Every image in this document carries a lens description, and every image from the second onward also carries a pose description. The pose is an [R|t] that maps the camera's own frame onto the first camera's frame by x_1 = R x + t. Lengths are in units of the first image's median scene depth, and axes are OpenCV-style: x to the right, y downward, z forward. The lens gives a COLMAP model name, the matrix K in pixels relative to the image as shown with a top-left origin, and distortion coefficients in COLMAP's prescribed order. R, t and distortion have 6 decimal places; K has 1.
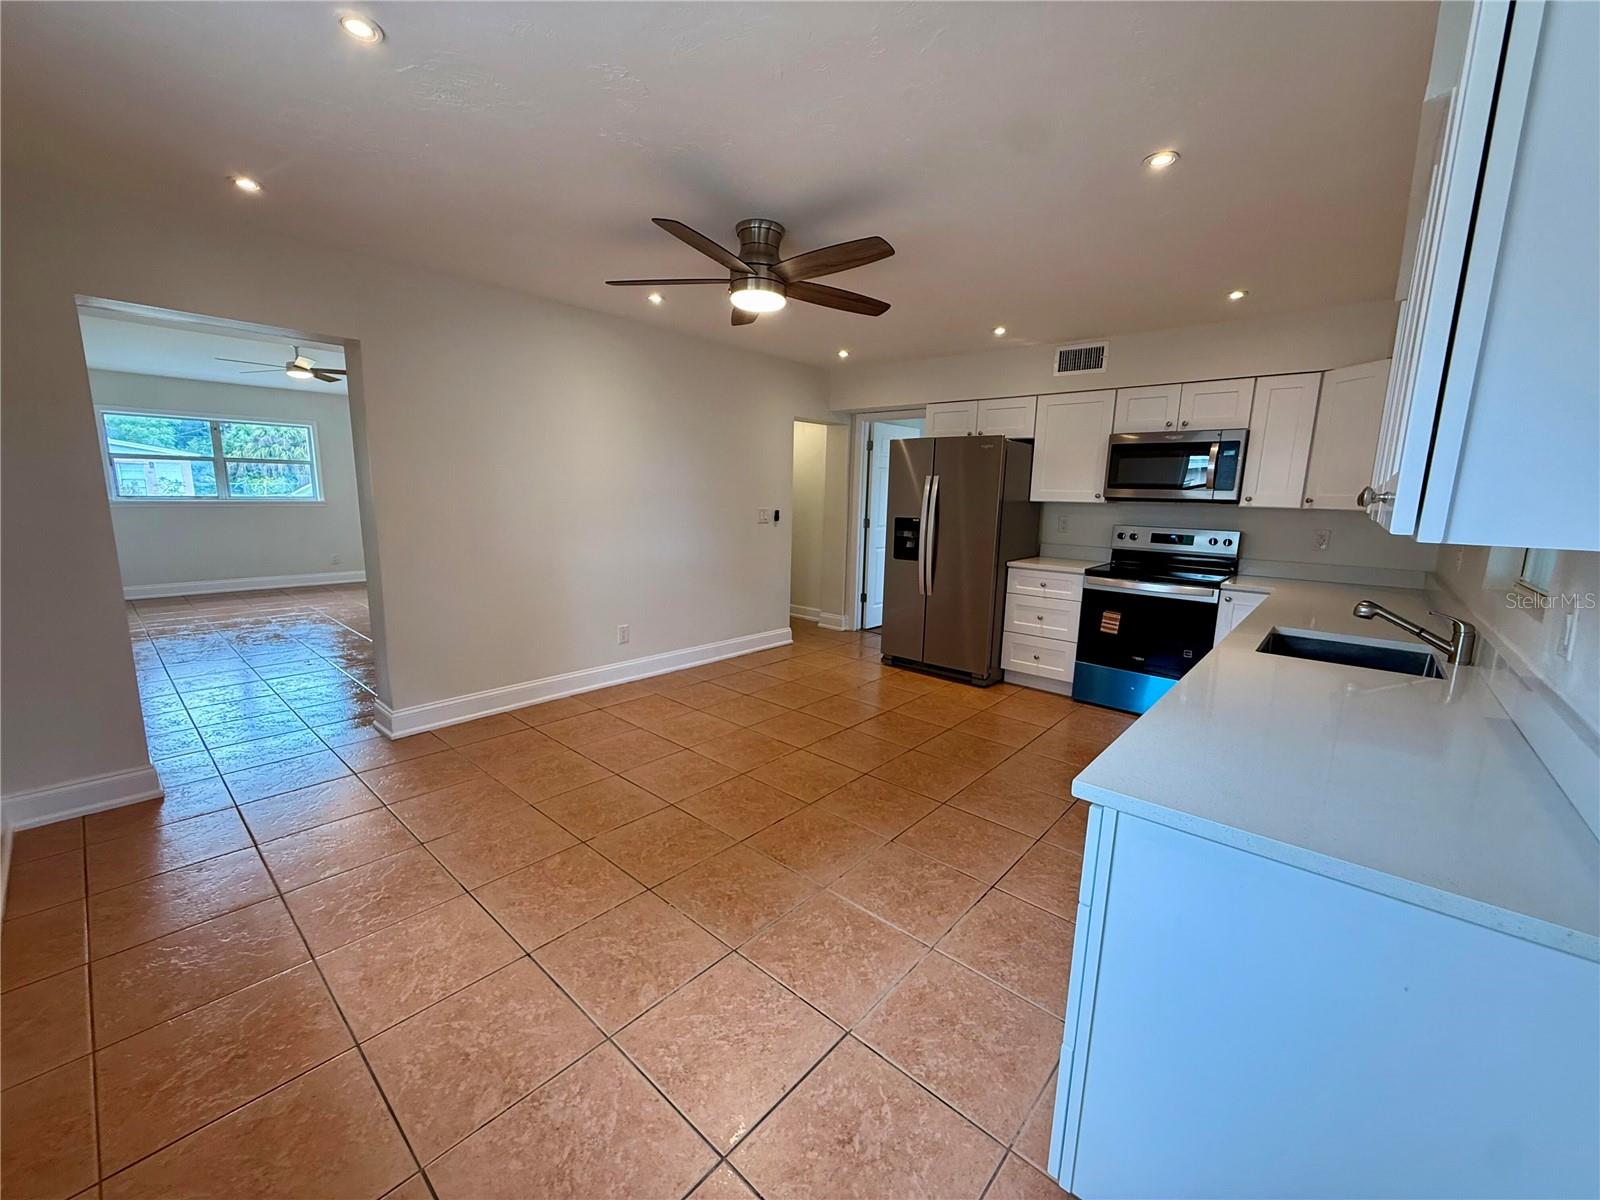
lens RADIAL K [[635.4, 0, 792.8], [0, 635.4, 598.1], [0, 0, 1]] dist [0.000739, 0.000220]
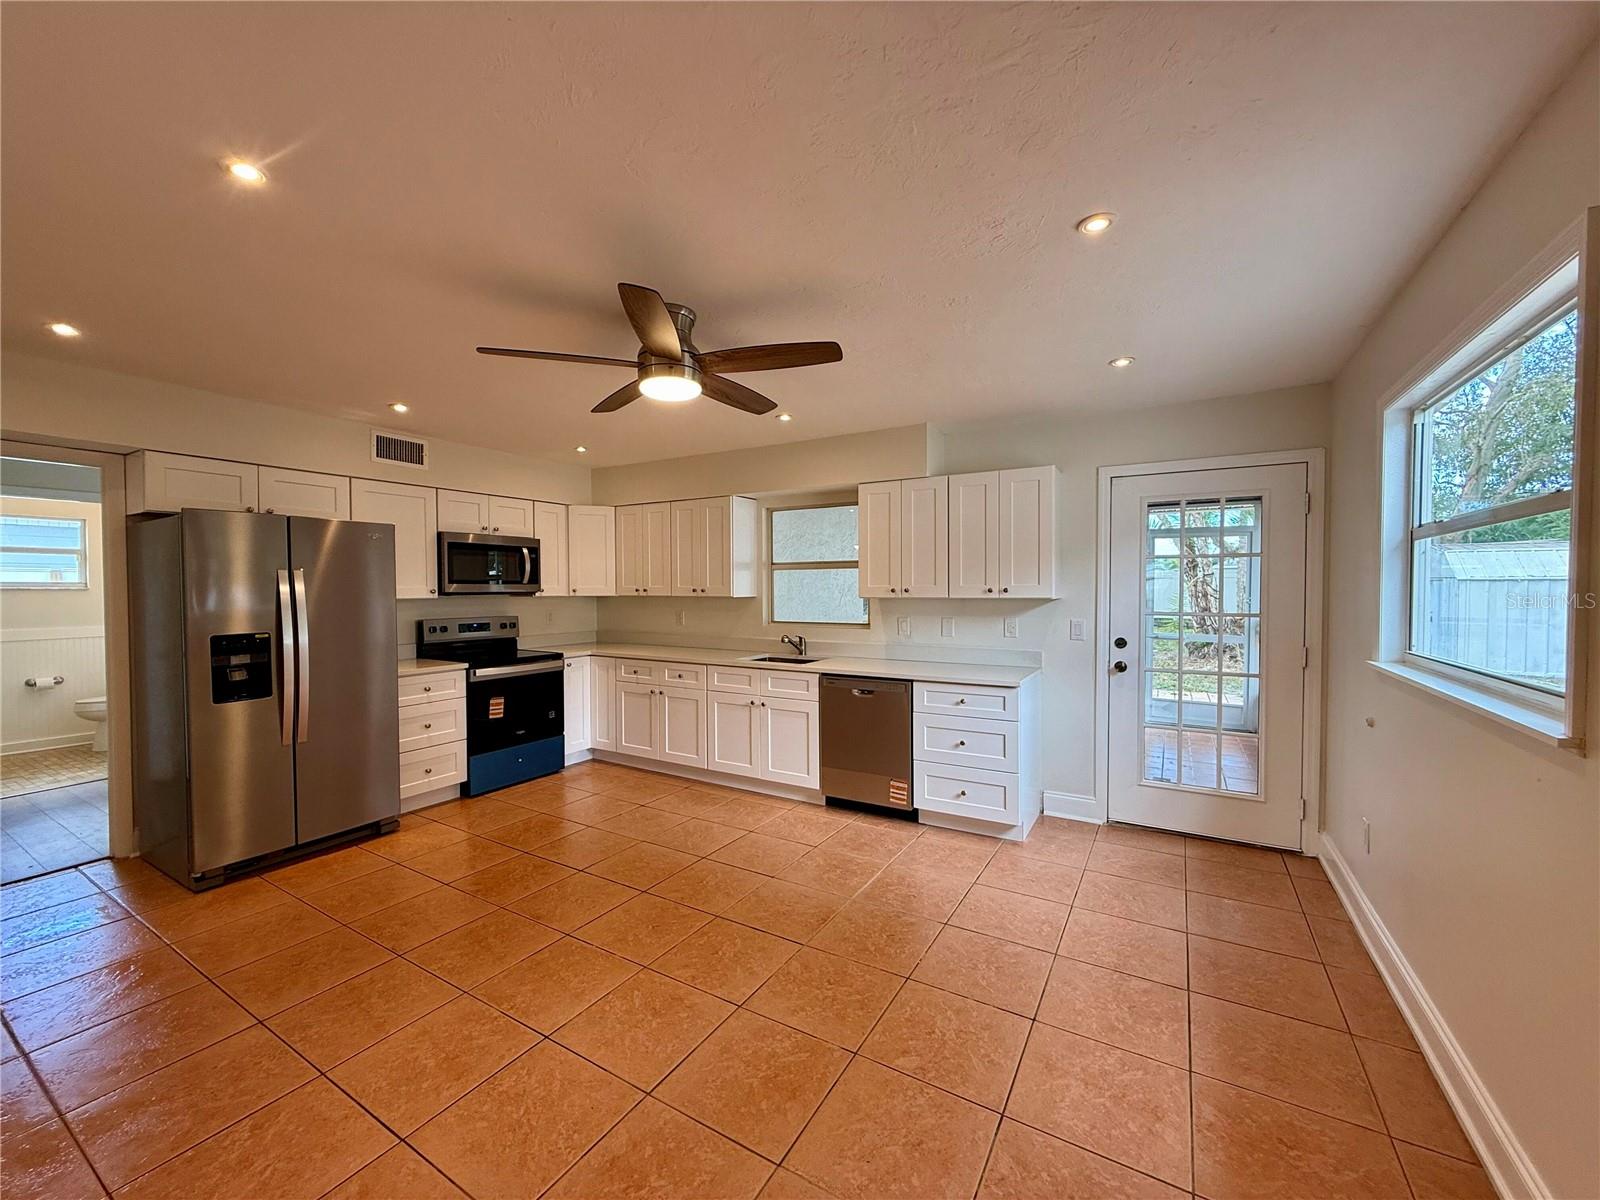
lens RADIAL K [[635.4, 0, 795.8], [0, 635.4, 600.3], [0, 0, 1]] dist [0.000739, 0.000220]
pose [[-0.184955, -0.042267, 0.981838, -0.614672], [0.163082, 0.983902, 0.073077, -0.131581], [-0.969121, 0.173636, -0.175085, 0.650035]]
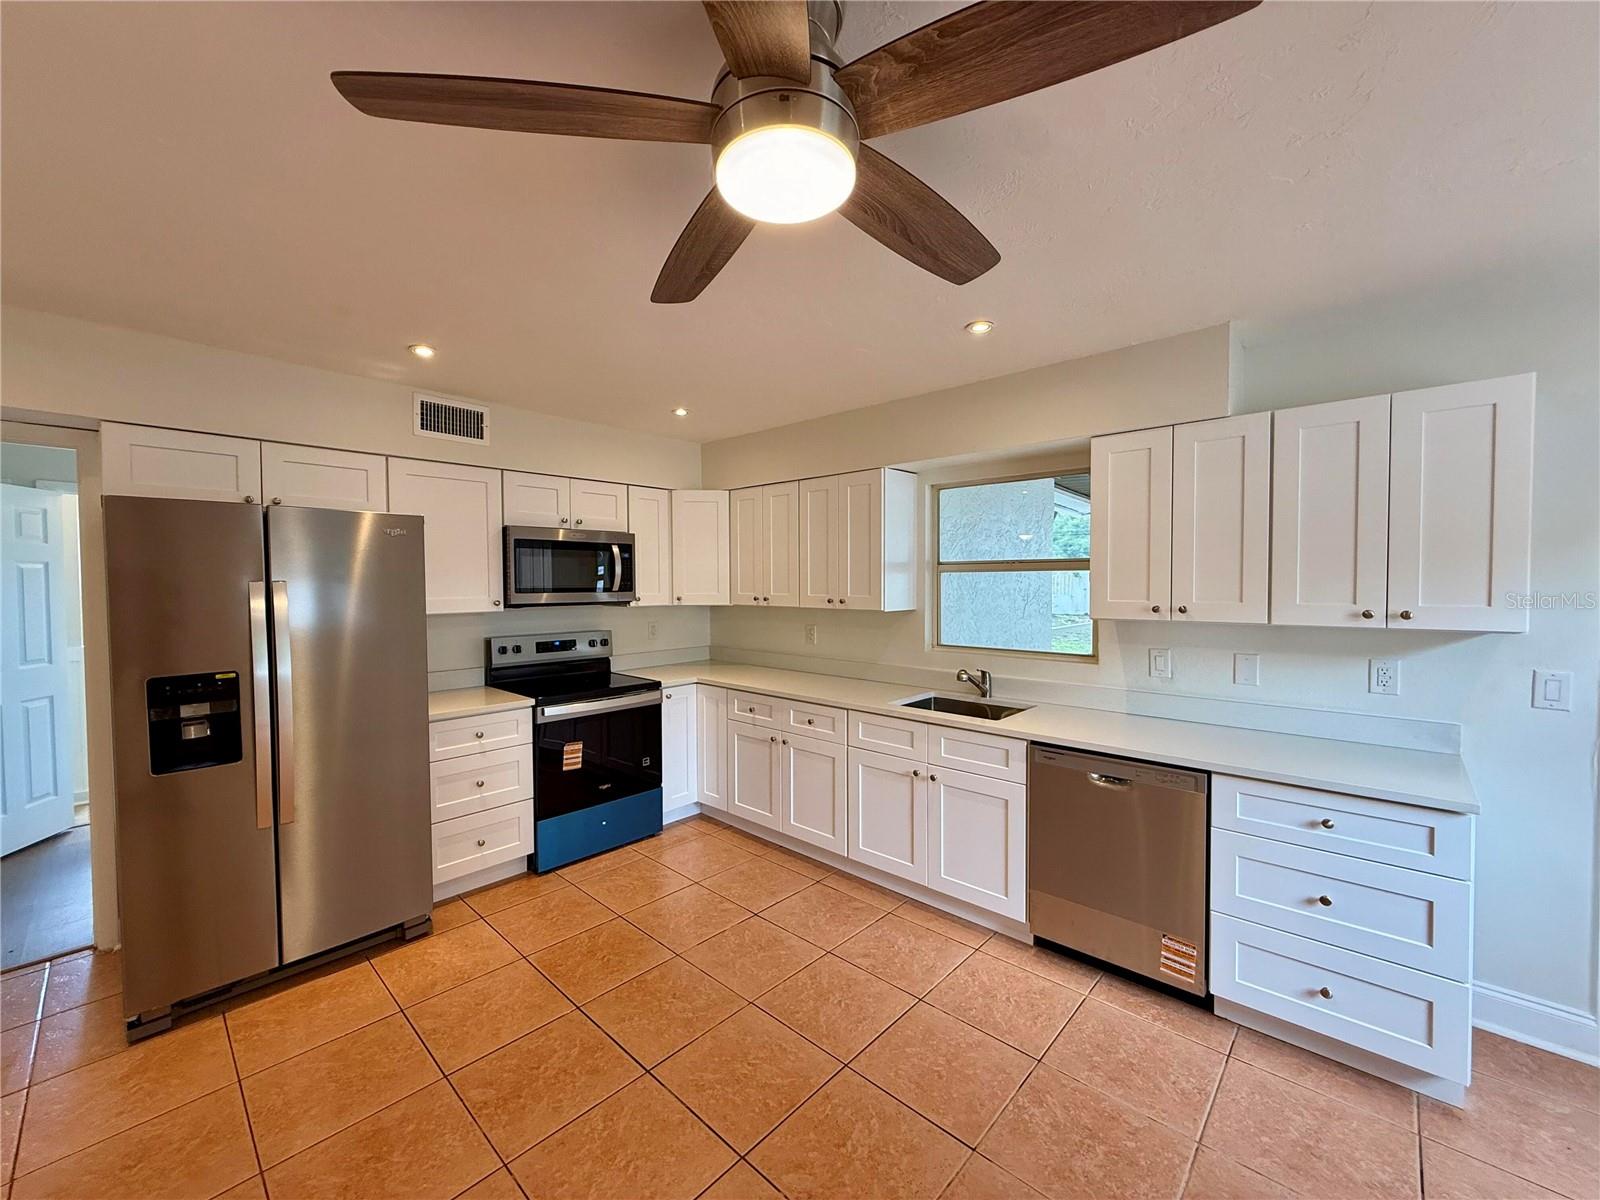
lens RADIAL K [[635.4, 0, 796.4], [0, 635.4, 601.4], [0, 0, 1]] dist [0.000739, 0.000220]
pose [[0.020202, -0.055070, 0.998278, -0.285590], [0.170358, 0.984070, 0.050839, -0.144876], [-0.985175, 0.169038, 0.029262, 0.642960]]
